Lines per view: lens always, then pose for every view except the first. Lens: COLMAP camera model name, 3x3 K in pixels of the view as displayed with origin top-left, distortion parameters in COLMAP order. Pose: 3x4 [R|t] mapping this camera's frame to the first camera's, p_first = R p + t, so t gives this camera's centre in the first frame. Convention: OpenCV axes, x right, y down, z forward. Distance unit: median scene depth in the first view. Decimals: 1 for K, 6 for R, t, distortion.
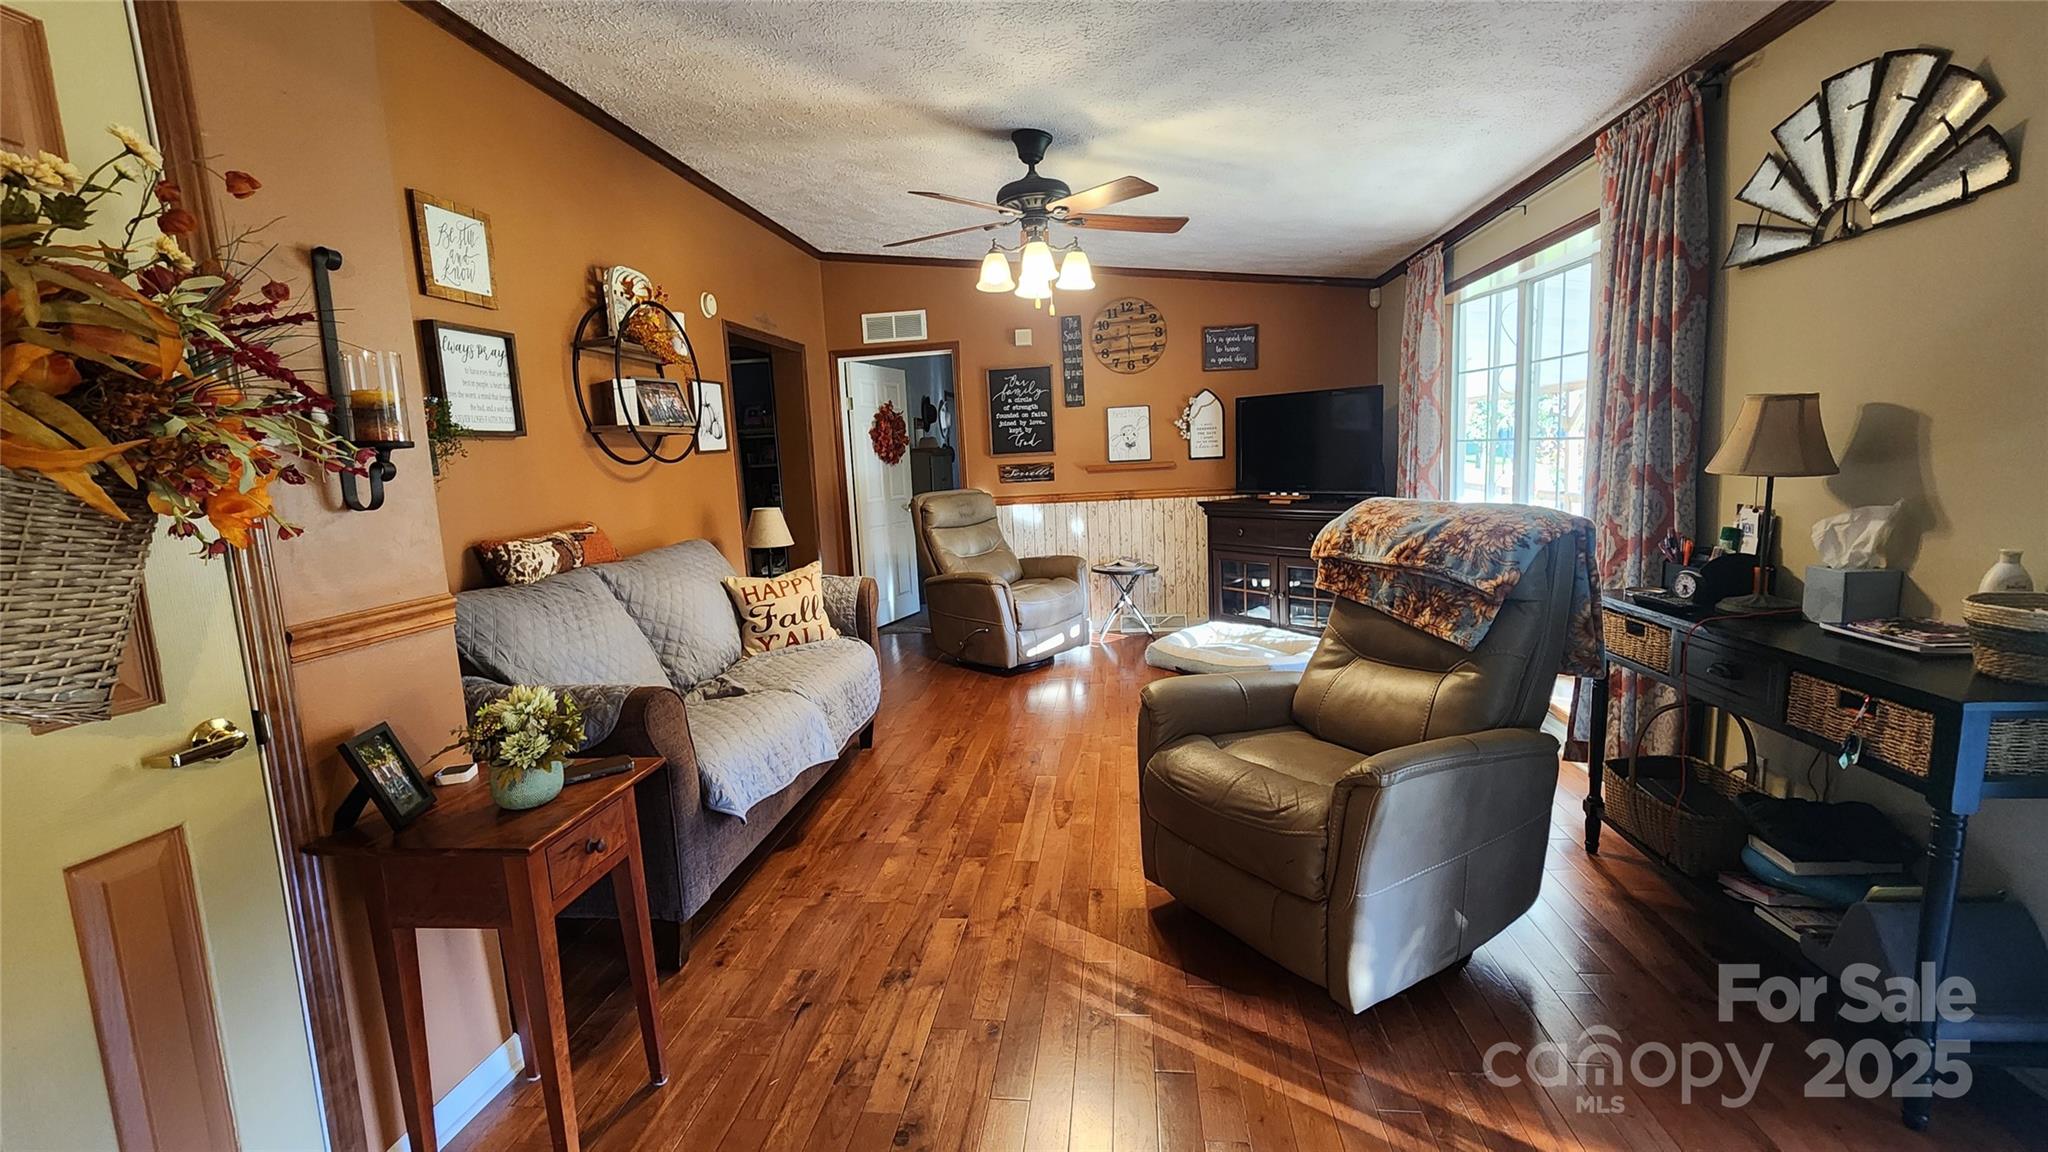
lens RADIAL K [[852.0, 0, 1022.5], [0, 852.0, 573.8], [0, 0, 1]] dist [0.002987, -0.000828]
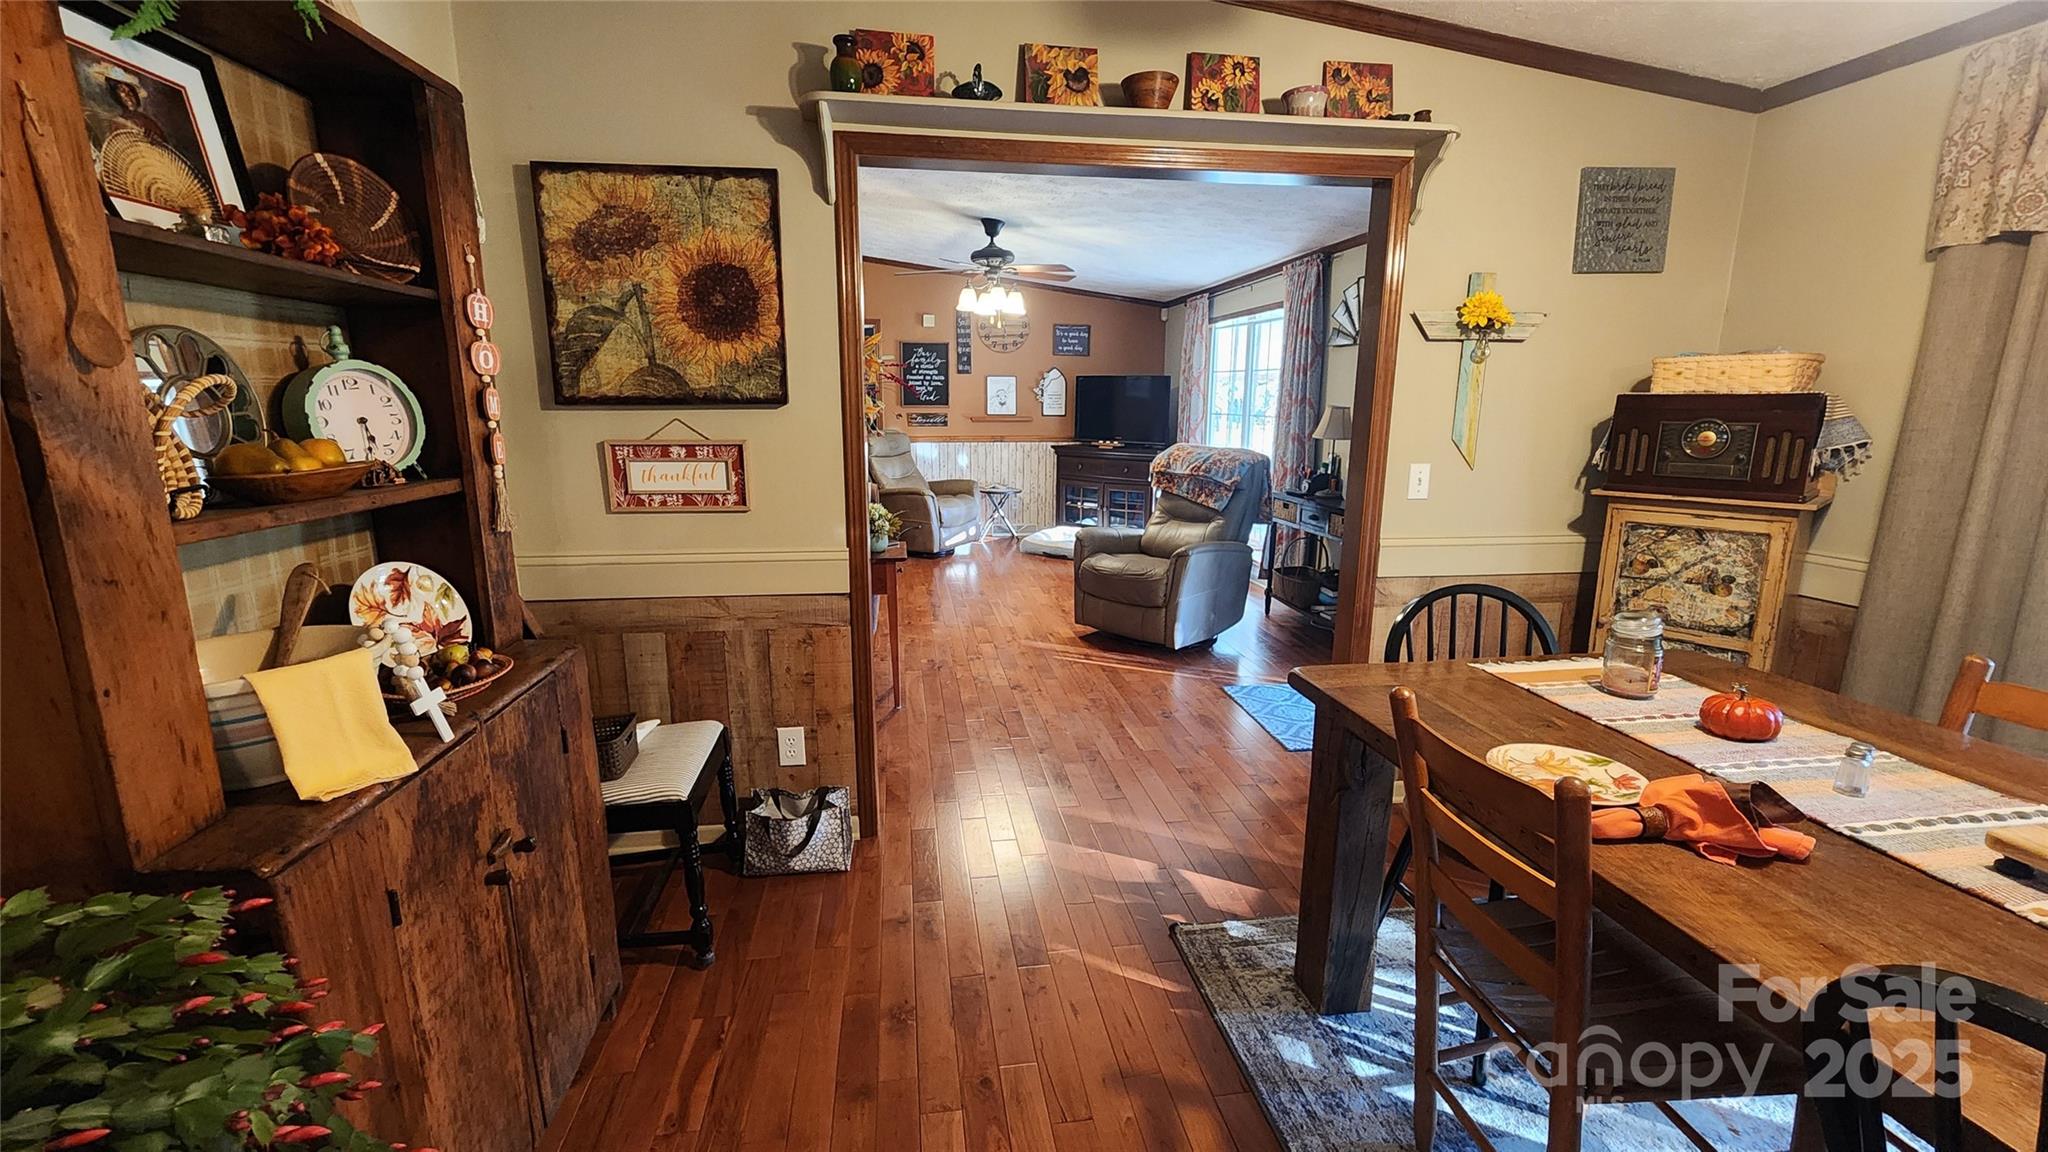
lens RADIAL K [[852.0, 0, 1025.6], [0, 852.0, 579.7], [0, 0, 1]] dist [0.002987, -0.000828]
pose [[0.962675, -0.003161, 0.270641, -0.267480], [-0.015131, 0.997740, 0.065474, 0.058465], [-0.270236, -0.067125, 0.960451, -0.477690]]
